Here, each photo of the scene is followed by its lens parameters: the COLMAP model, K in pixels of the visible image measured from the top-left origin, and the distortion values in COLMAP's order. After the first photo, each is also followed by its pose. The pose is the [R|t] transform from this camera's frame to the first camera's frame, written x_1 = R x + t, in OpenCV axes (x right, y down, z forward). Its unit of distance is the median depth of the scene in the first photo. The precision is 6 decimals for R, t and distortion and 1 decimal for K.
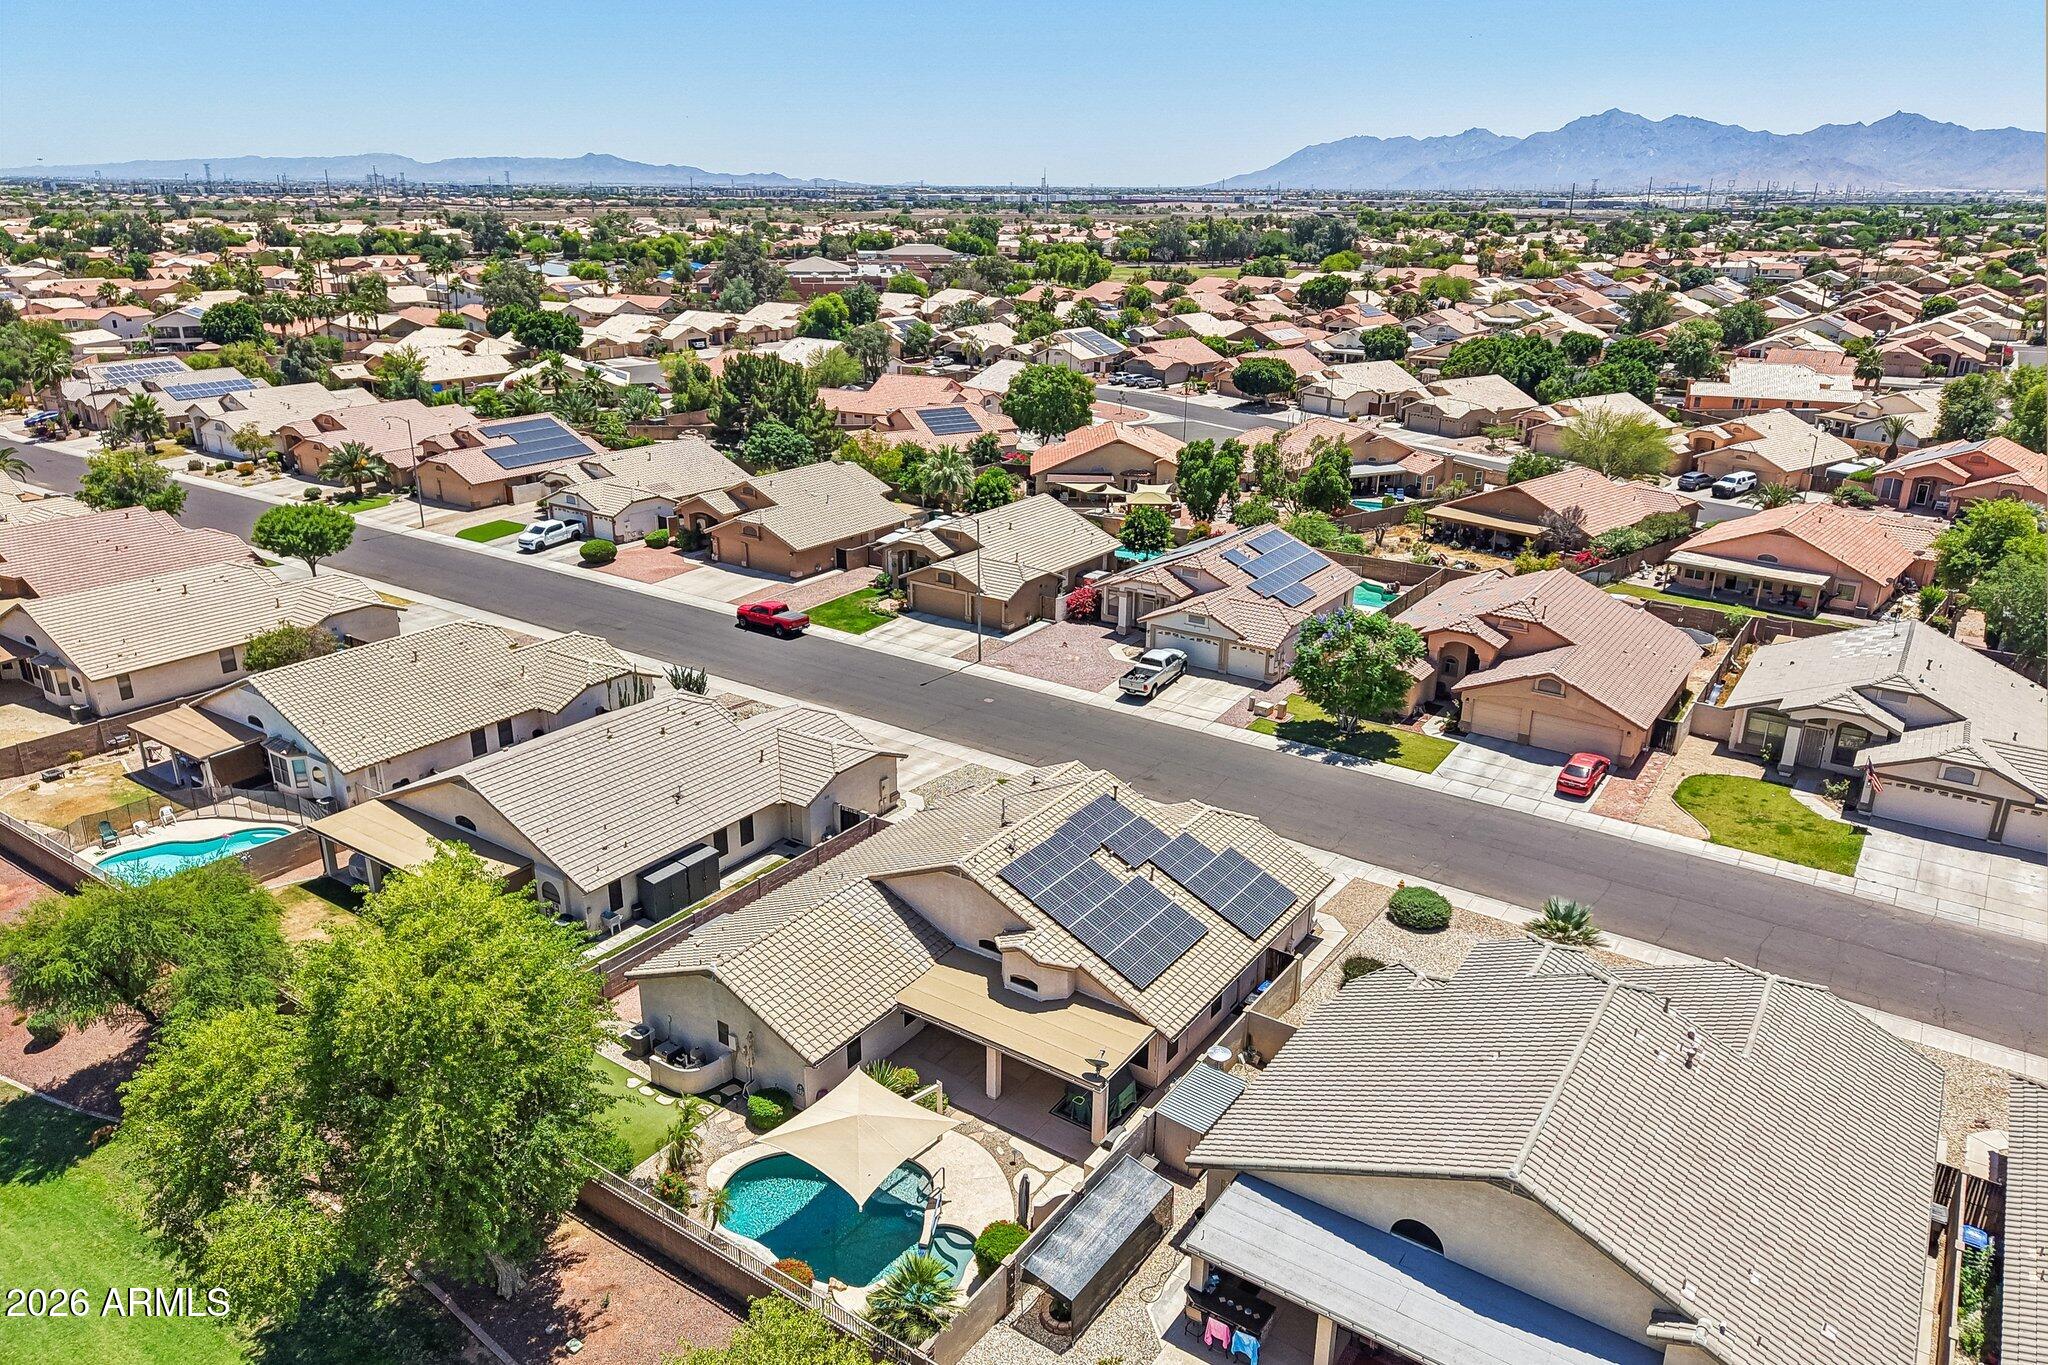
lens RADIAL K [[1358.6, 0, 1024.0], [0, 1358.6, 682.5], [0, 0, 1]] dist [0.060801, -0.074090]
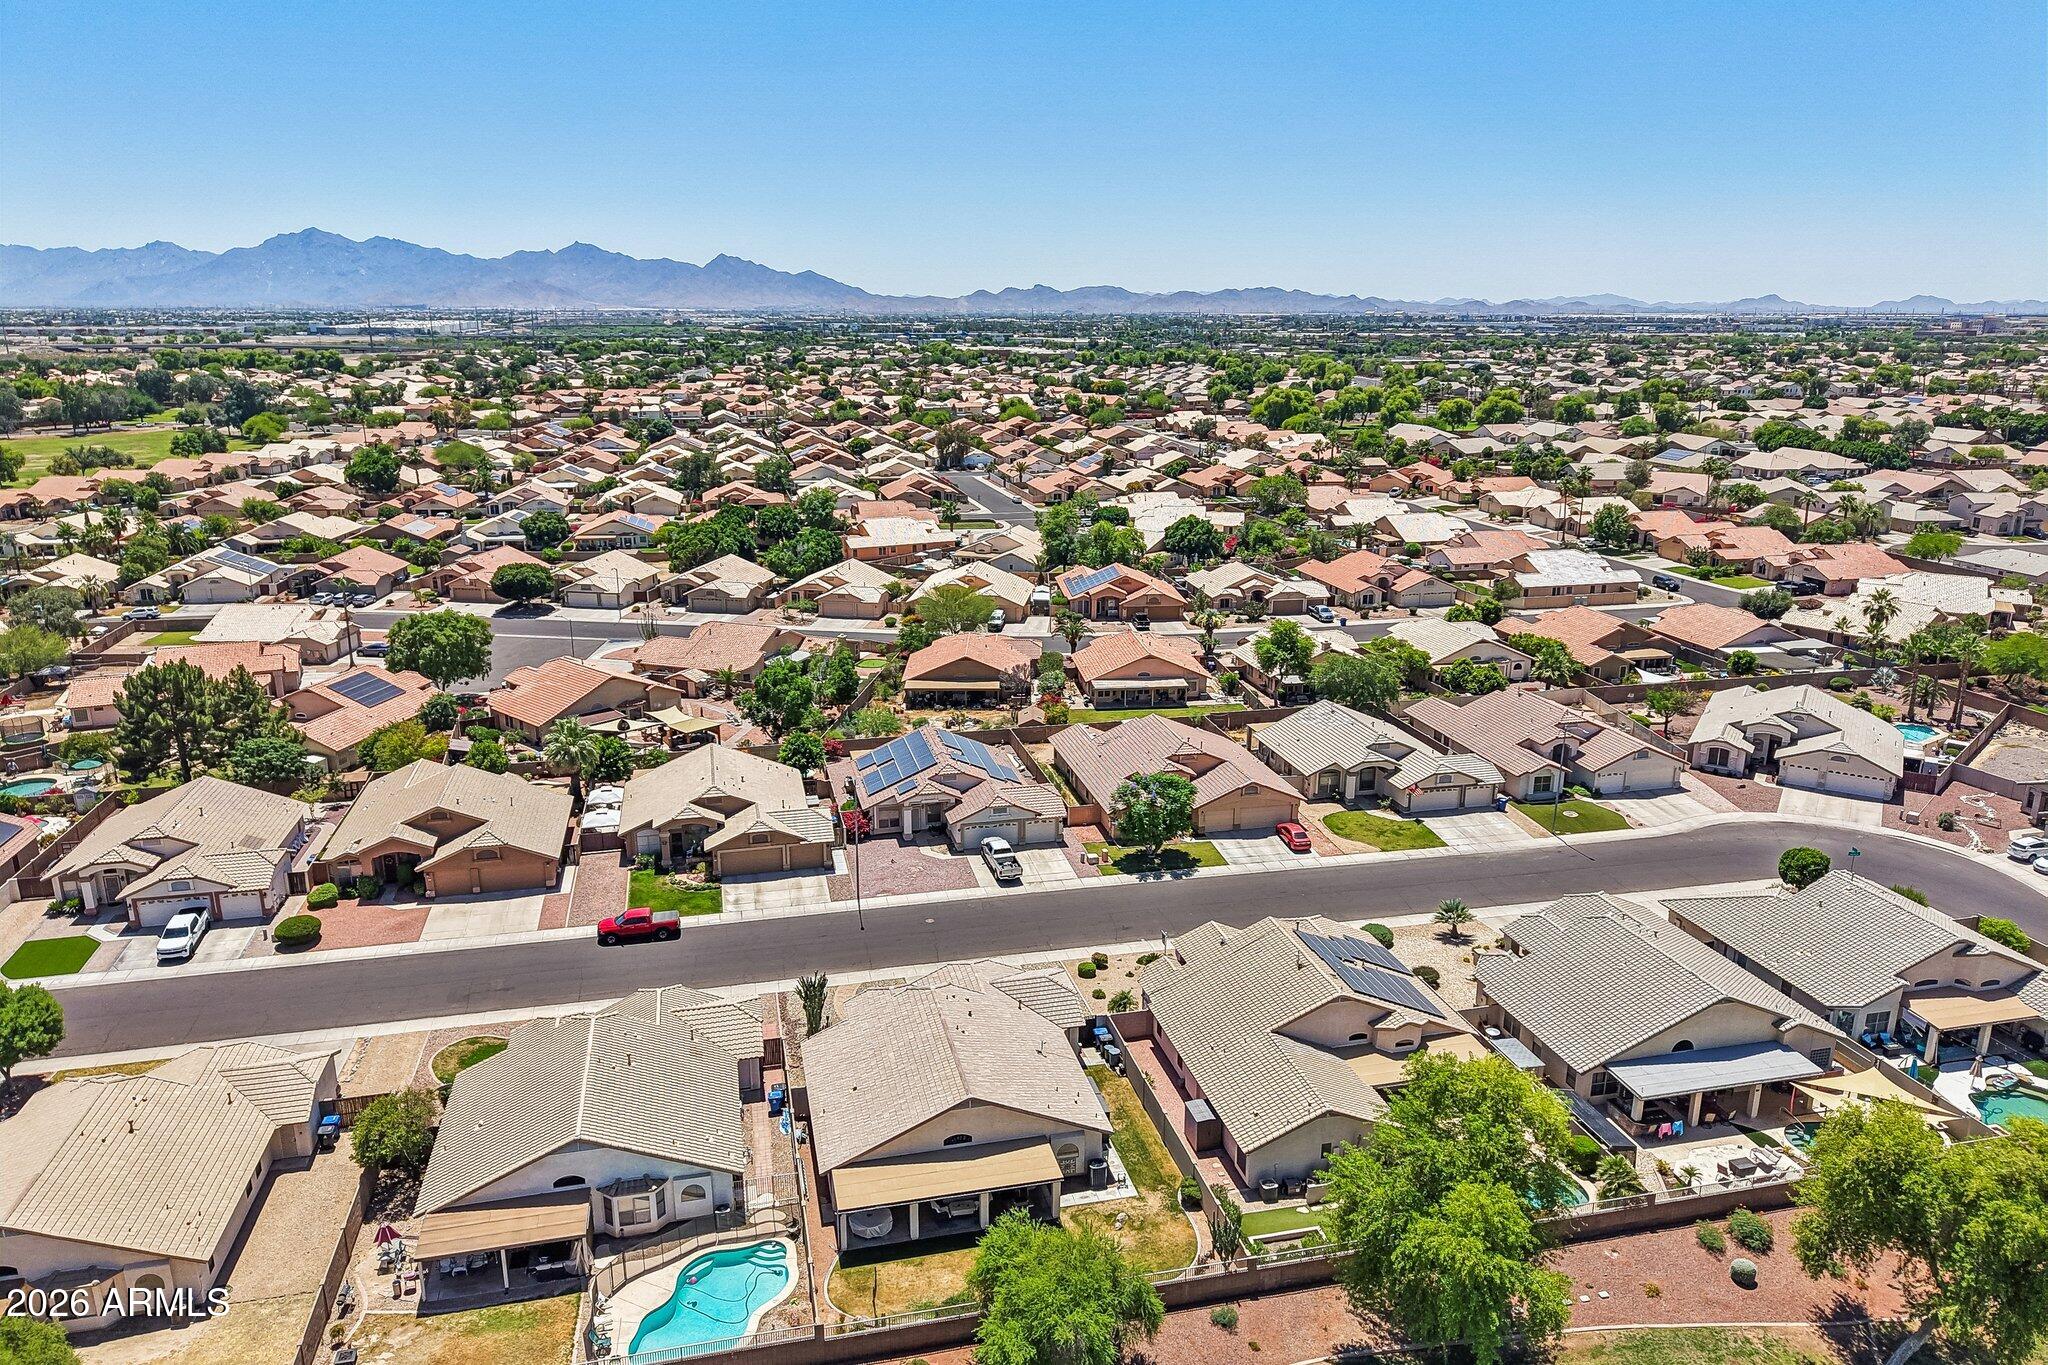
lens RADIAL K [[1370.1, 0, 1031.6], [0, 1370.1, 675.6], [0, 0, 1]] dist [0.031240, -0.032738]
pose [[0.663092, -0.198234, 0.721812, -0.709031], [0.256126, 0.966176, 0.030054, -0.187010], [-0.703355, 0.164946, 0.691437, 0.047429]]
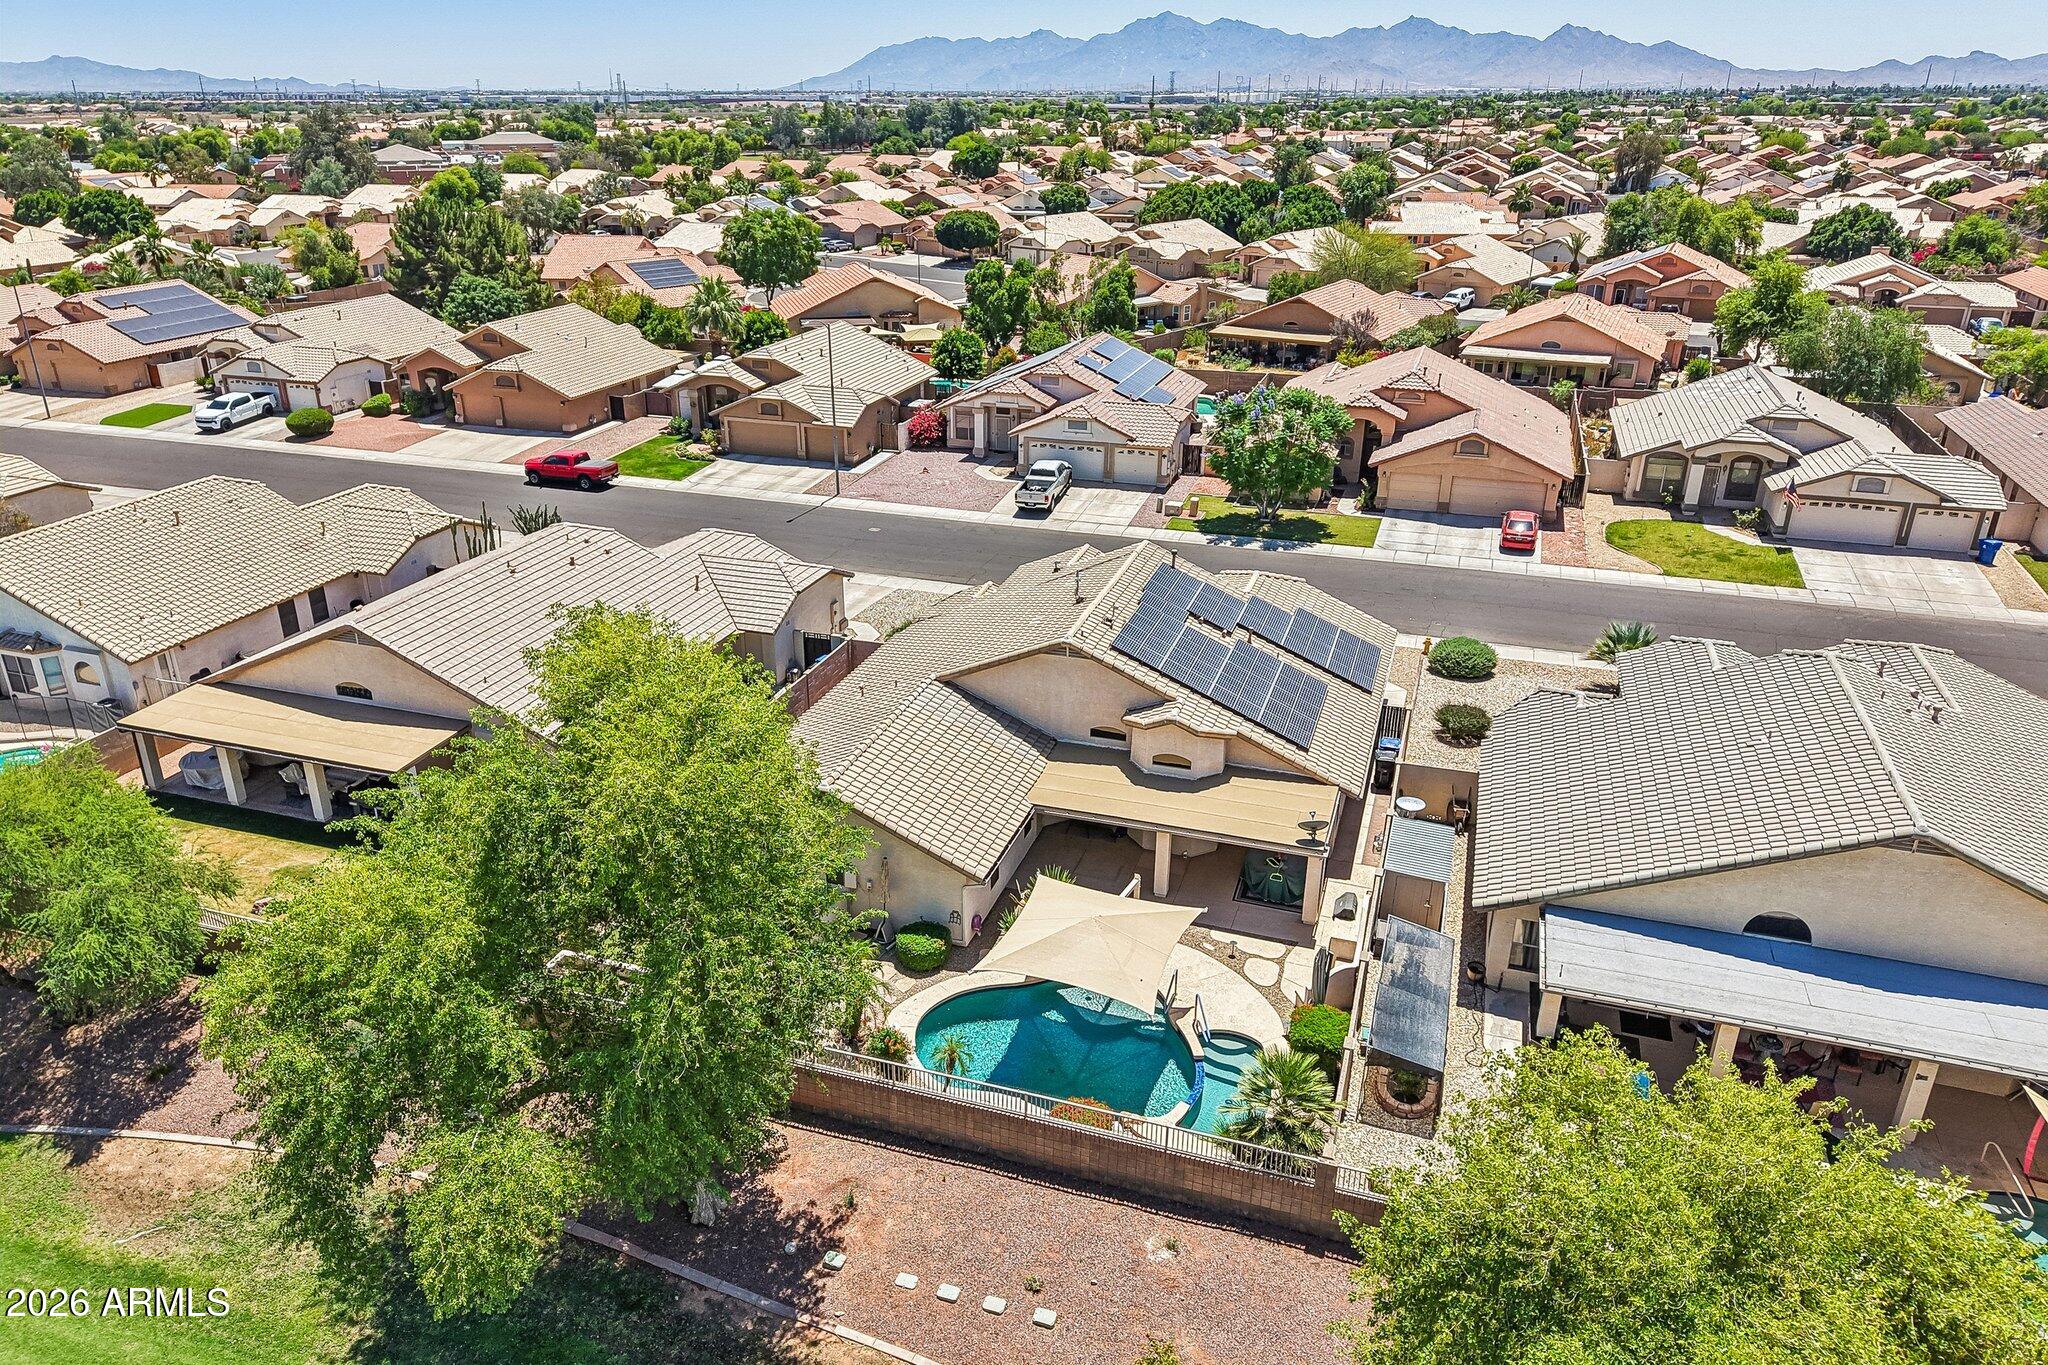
lens RADIAL K [[1366.8, 0, 1010.0], [0, 1366.8, 689.8], [0, 0, 1]] dist [0.008323, -0.004422]
pose [[0.961421, -0.119223, 0.247904, -0.153183], [0.102921, 0.991646, 0.077757, 0.050135], [-0.255103, -0.049243, 0.965659, 0.106375]]
